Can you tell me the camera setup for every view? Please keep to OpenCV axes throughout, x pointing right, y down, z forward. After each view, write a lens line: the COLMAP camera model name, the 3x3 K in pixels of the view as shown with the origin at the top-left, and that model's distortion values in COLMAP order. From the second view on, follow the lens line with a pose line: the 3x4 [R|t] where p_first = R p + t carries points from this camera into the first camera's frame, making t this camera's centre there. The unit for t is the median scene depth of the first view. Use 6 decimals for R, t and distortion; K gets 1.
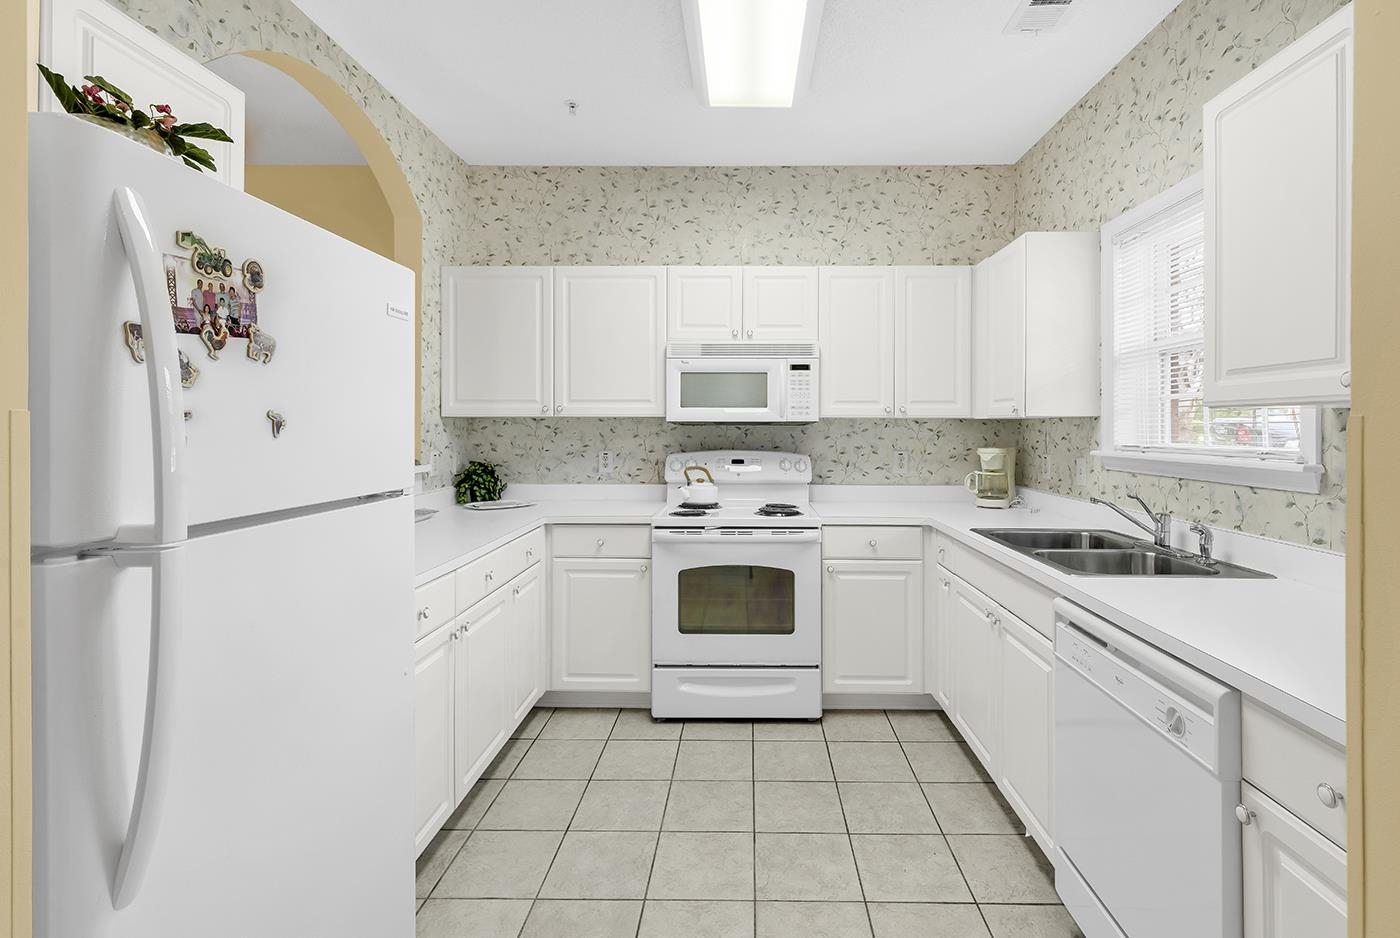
lens RADIAL K [[663.8, 0, 752.1], [0, 663.8, 449.9], [0, 0, 1]] dist [0.003056, -0.000722]
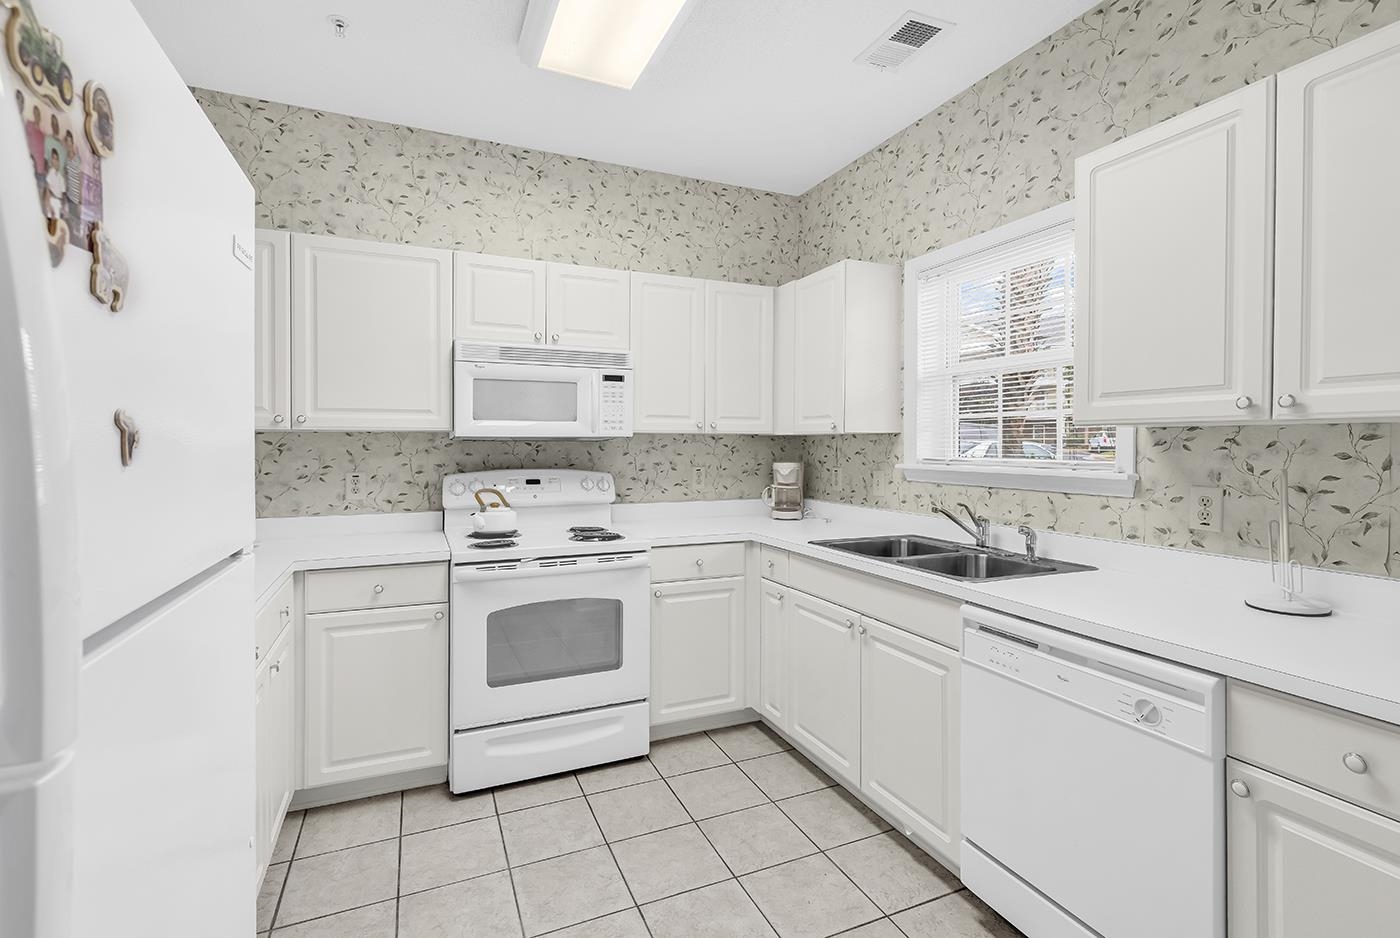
lens RADIAL K [[645.6, 0, 731.7], [0, 645.6, 464.8], [0, 0, 1]] dist [0.007115, -0.000556]
pose [[0.909041, -0.014843, 0.416443, -0.149677], [0.014852, 0.999885, 0.003217, -0.004144], [-0.416443, 0.003261, 0.909156, 0.111189]]
